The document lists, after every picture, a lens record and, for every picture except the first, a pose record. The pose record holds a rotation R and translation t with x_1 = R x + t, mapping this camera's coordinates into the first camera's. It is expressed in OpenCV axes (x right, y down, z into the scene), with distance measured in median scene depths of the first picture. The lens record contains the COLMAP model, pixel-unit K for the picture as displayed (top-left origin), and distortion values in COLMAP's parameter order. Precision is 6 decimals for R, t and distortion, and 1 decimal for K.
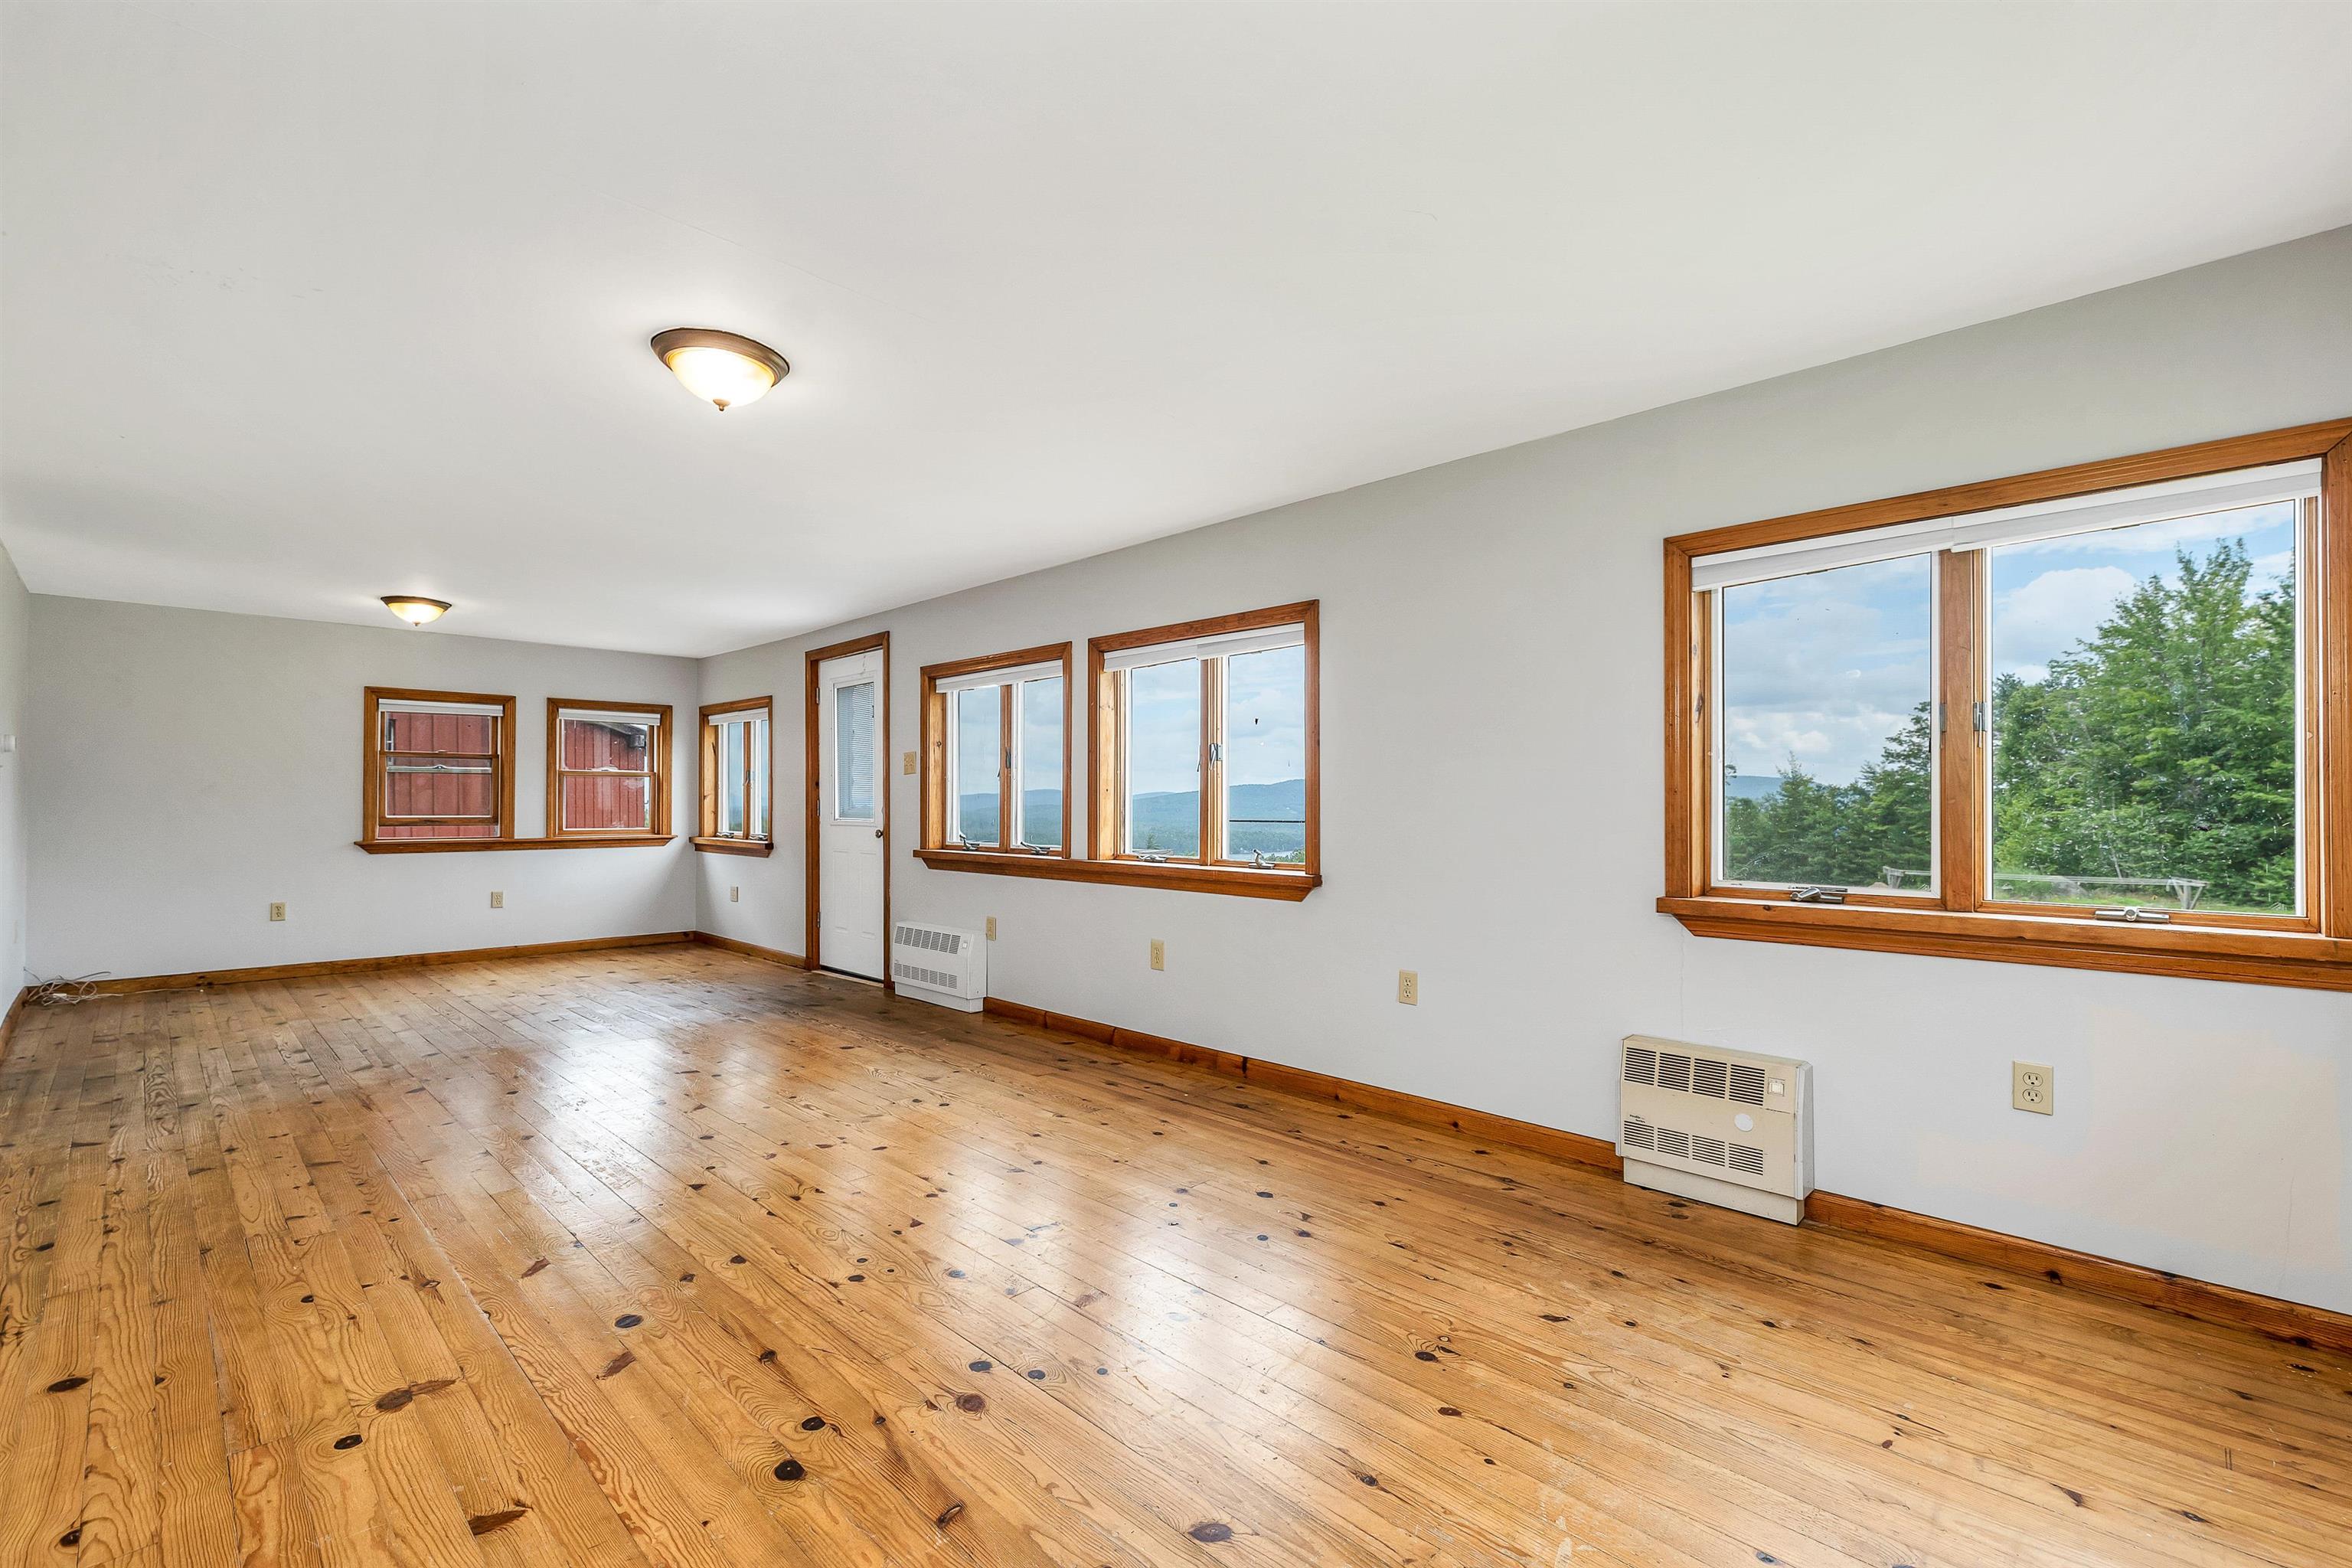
lens RADIAL K [[1003.0, 0, 1176.0], [0, 1003.0, 784.0], [0, 0, 1]] dist [-0.001255, -0.000604]
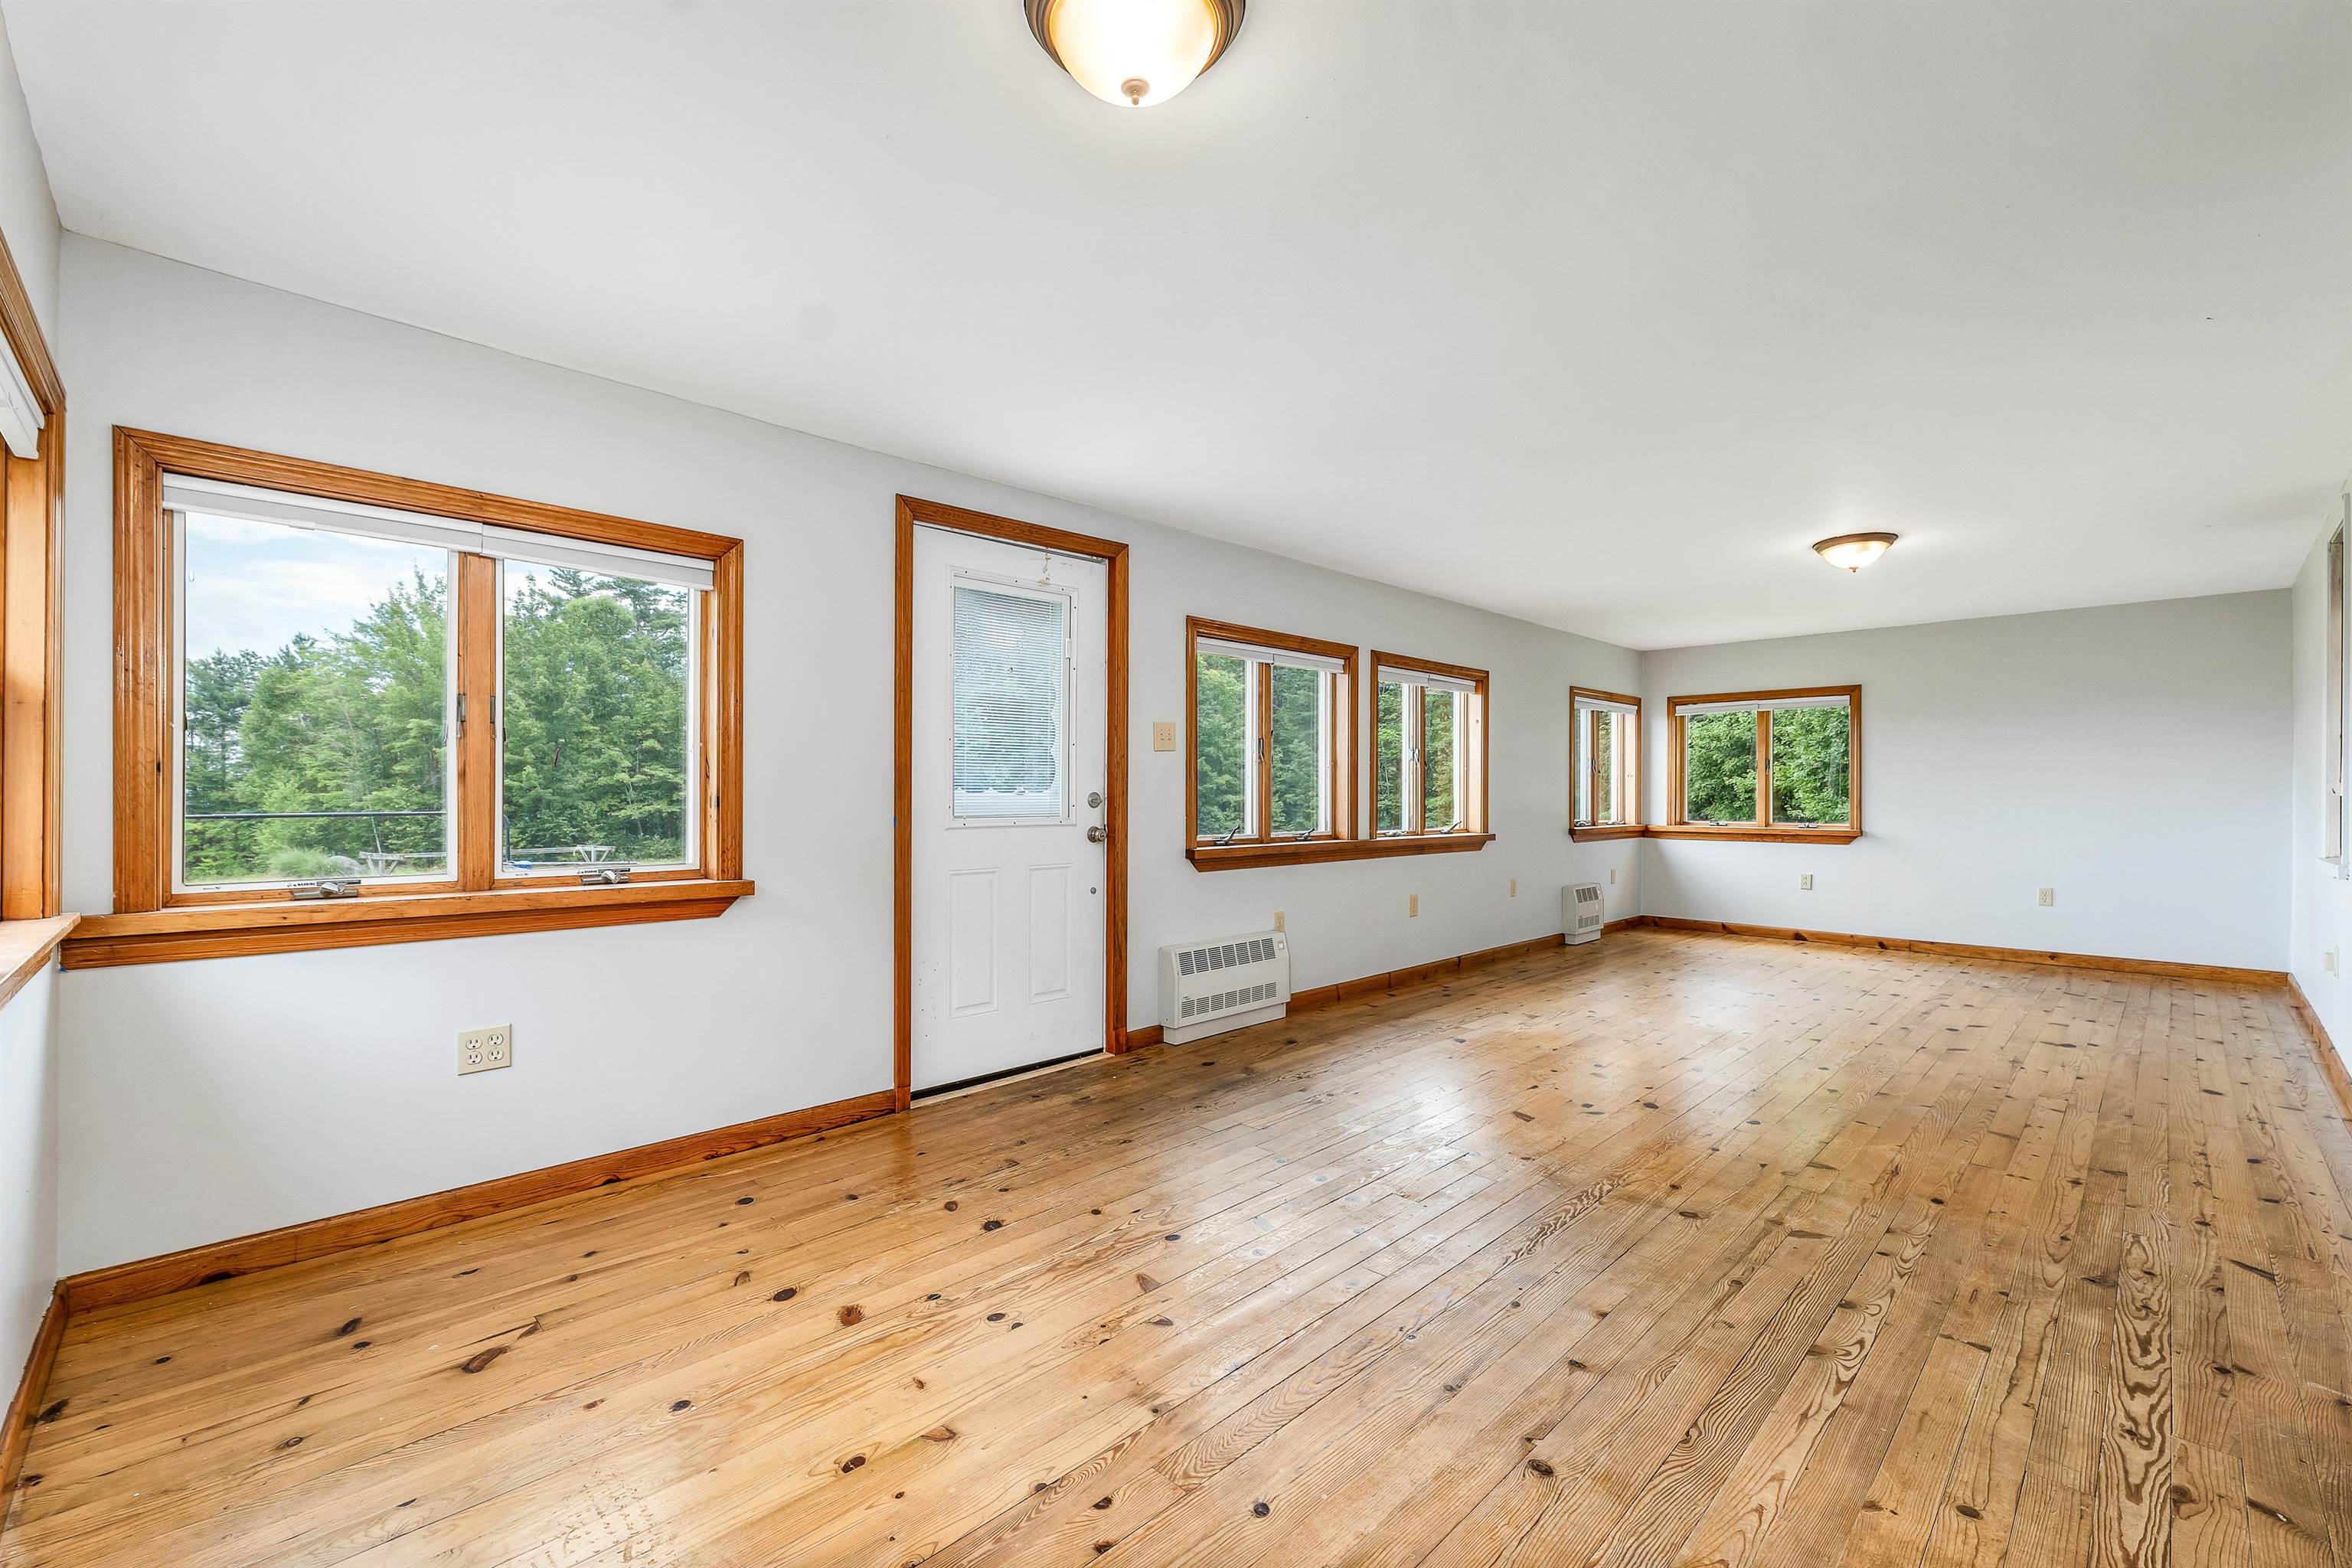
lens RADIAL K [[980.2, 0, 1169.5], [0, 980.2, 788.7], [0, 0, 1]] dist [0.000870, 0.000198]
pose [[0.026940, 0.000294, 0.999637, -1.096471], [-0.023470, 0.999724, 0.000339, 0.018819], [-0.999361, -0.023471, 0.026940, 1.067491]]
